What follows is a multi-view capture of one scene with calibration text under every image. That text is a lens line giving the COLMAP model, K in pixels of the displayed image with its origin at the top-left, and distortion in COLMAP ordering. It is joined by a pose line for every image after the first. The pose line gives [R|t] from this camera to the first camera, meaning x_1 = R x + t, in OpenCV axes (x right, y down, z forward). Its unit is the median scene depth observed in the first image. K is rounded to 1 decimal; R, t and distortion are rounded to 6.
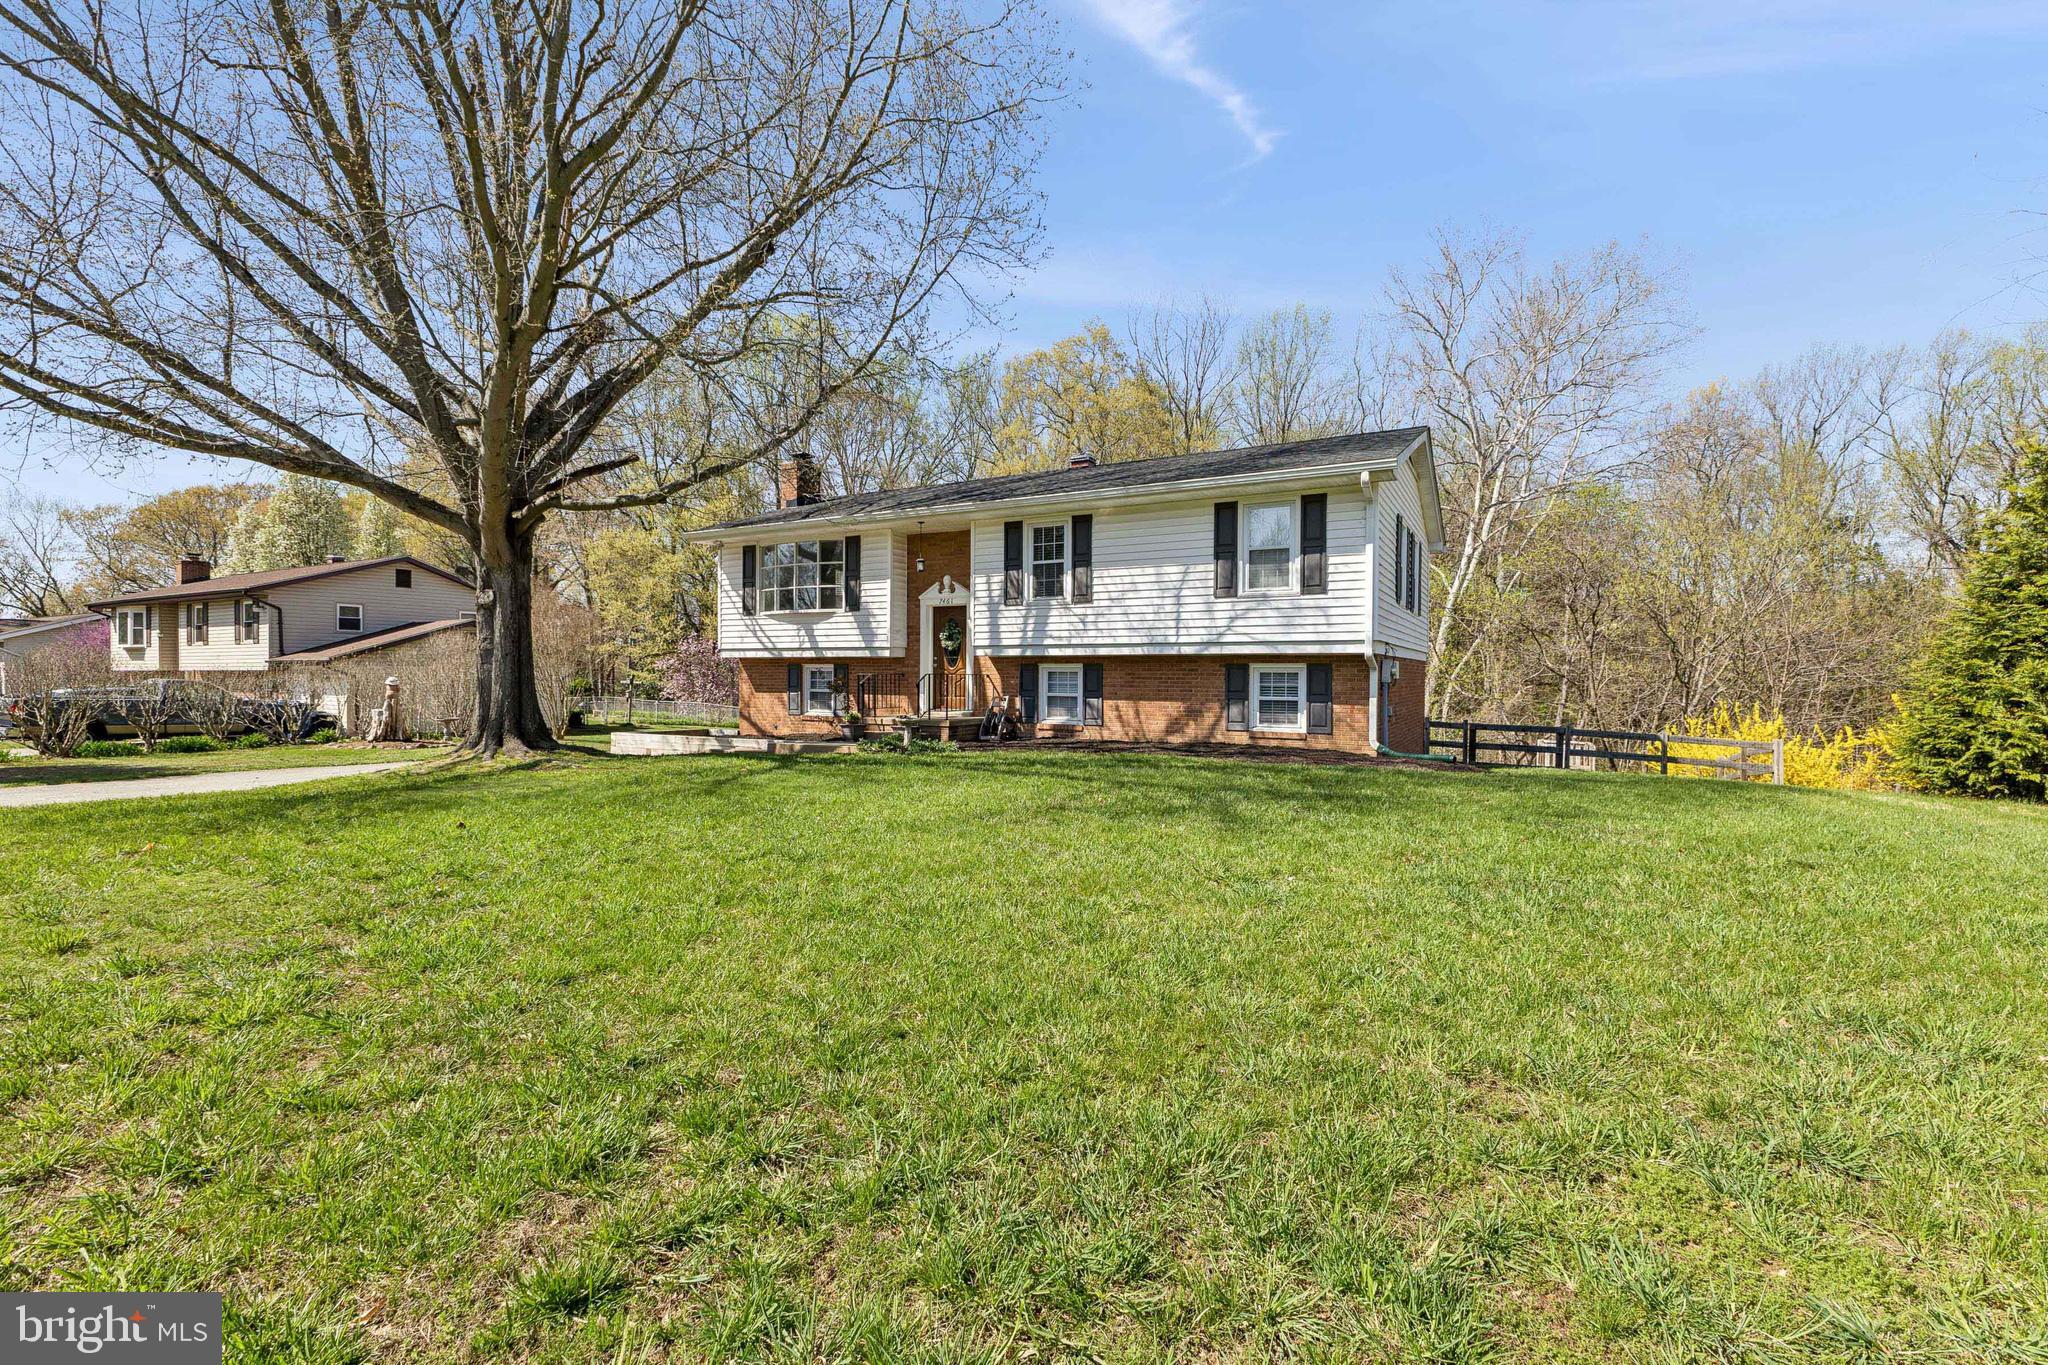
lens RADIAL K [[859.9, 0, 1025.1], [0, 859.9, 725.0], [0, 0, 1]] dist [0.000320, -0.000024]
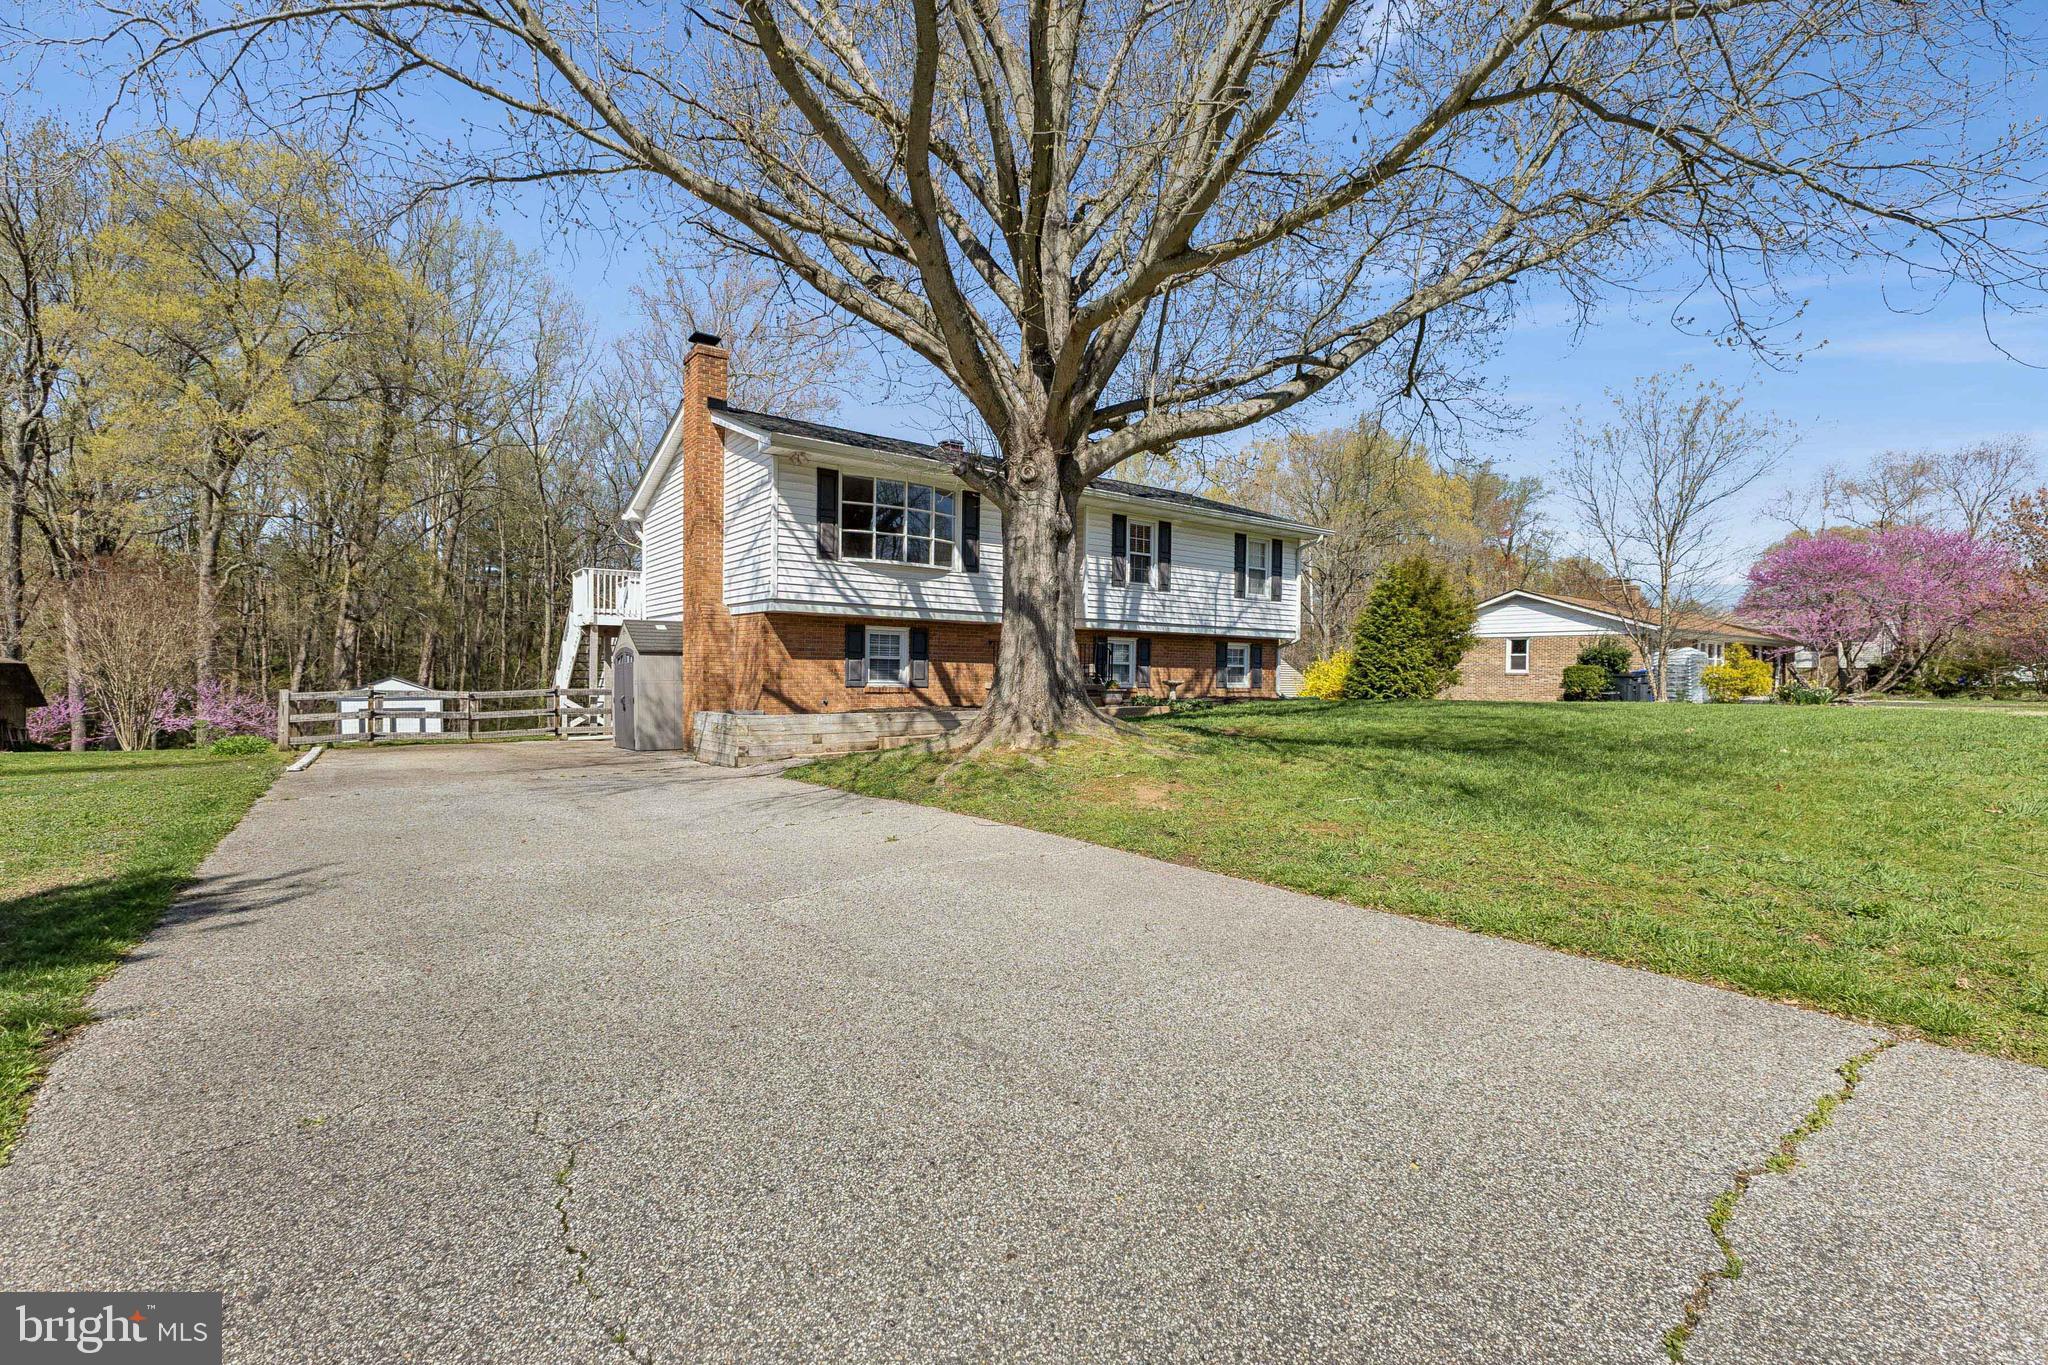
lens RADIAL K [[894.7, 0, 1020.3], [0, 894.7, 678.0], [0, 0, 1]] dist [0.001994, -0.000104]
pose [[0.425743, -0.023577, 0.904537, -1.184651], [0.016838, 0.999694, 0.018132, -0.040358], [-0.904687, 0.007511, 0.426010, 0.615586]]
